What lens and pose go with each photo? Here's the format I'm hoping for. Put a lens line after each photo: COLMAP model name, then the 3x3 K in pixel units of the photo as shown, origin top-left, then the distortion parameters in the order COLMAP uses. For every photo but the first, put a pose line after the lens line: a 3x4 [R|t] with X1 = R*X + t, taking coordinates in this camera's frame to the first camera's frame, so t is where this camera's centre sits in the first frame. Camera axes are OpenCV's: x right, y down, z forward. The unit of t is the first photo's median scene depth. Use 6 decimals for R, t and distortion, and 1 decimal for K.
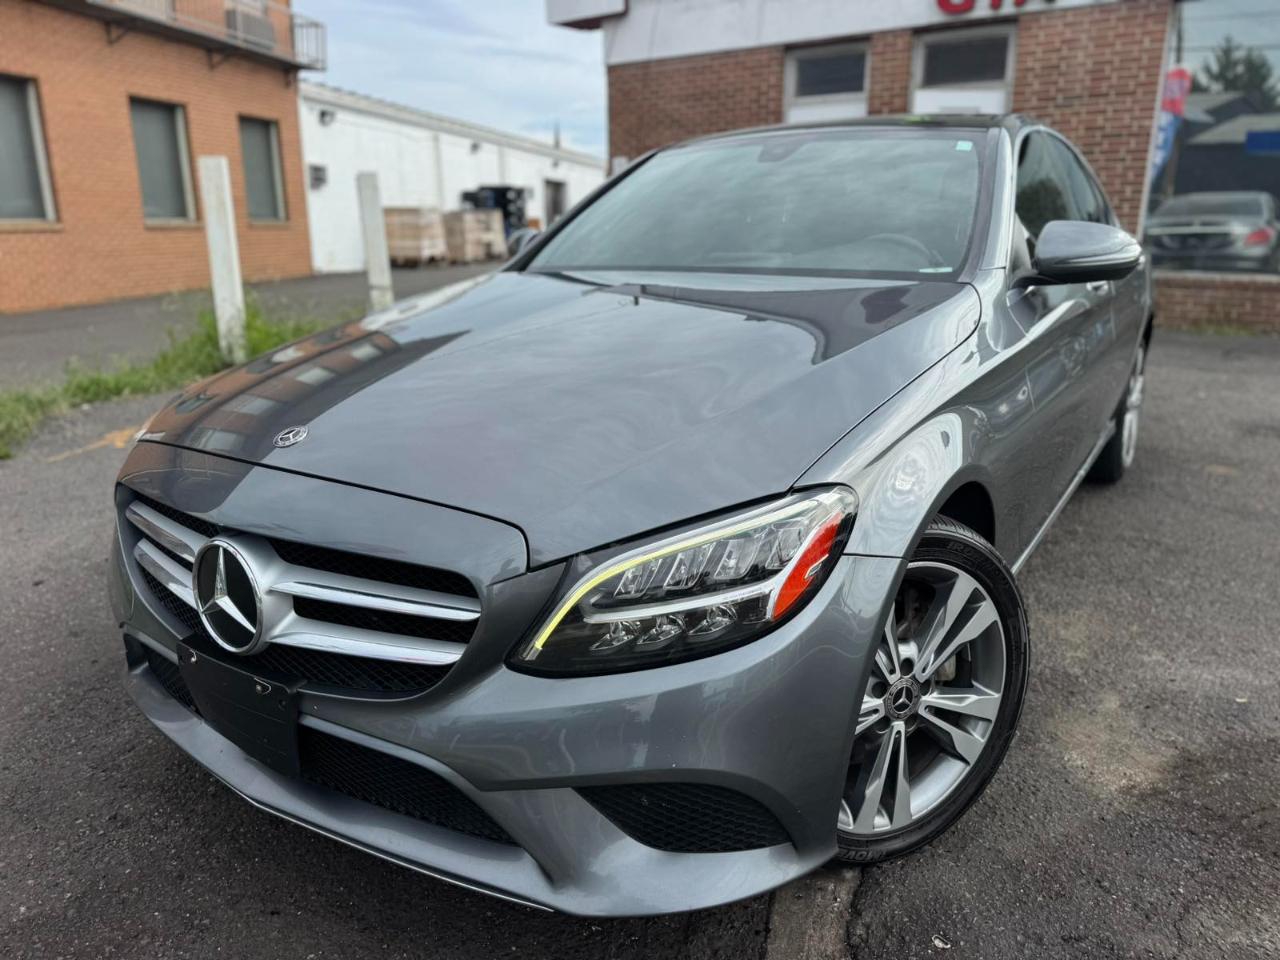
lens RADIAL K [[907.9, 0, 635.5], [0, 907.9, 481.6], [0, 0, 1]] dist [0.028198, -0.039121]
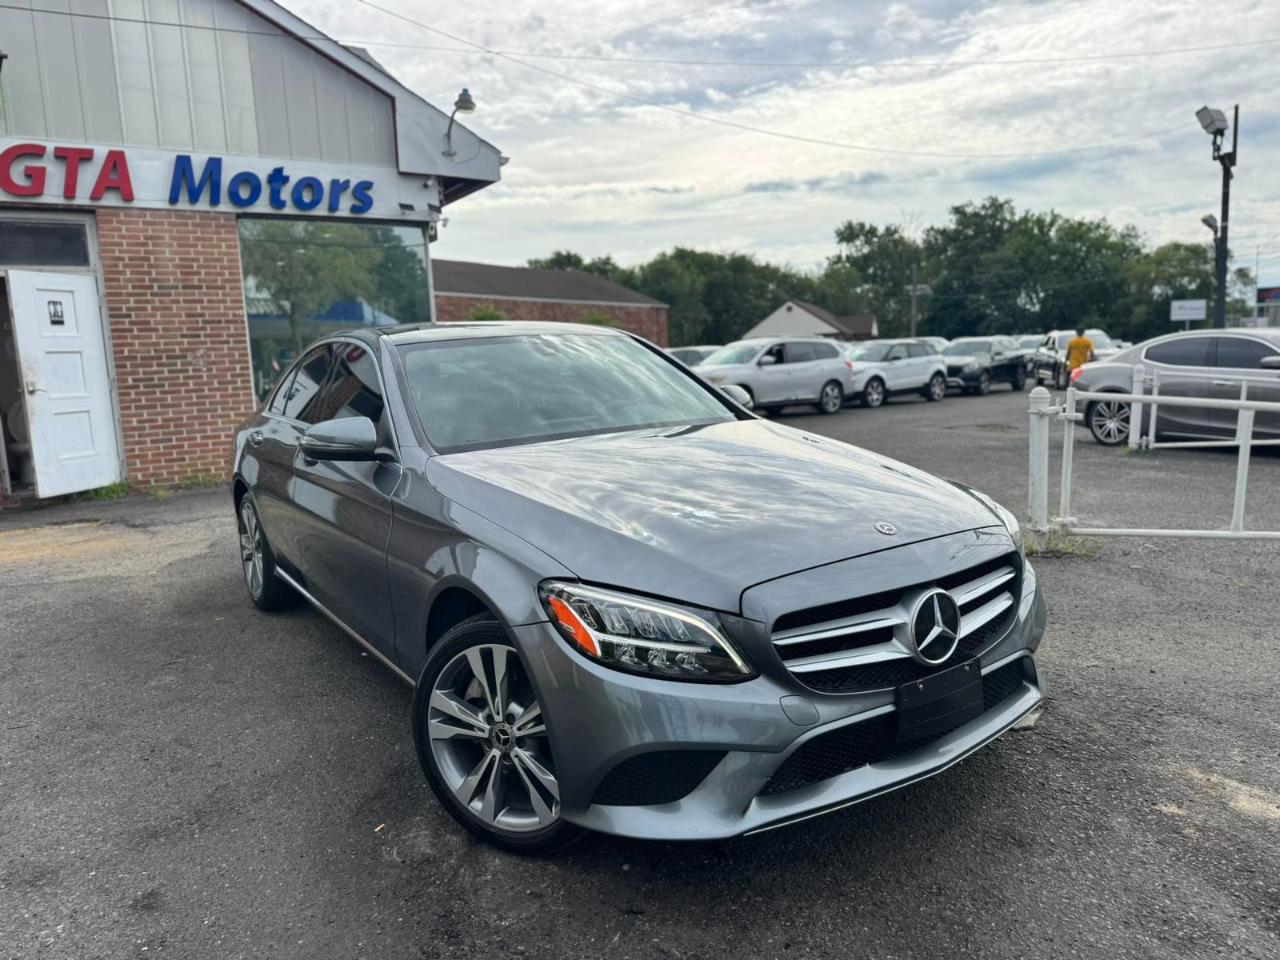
lens RADIAL K [[907.9, 0, 641.9], [0, 907.9, 489.8], [0, 0, 1]] dist [0.028198, -0.039121]
pose [[0.363392, -0.143149, 0.920573, -0.507761], [0.299545, 0.953609, 0.030042, -0.073744], [-0.882167, 0.264836, 0.389414, 0.193829]]
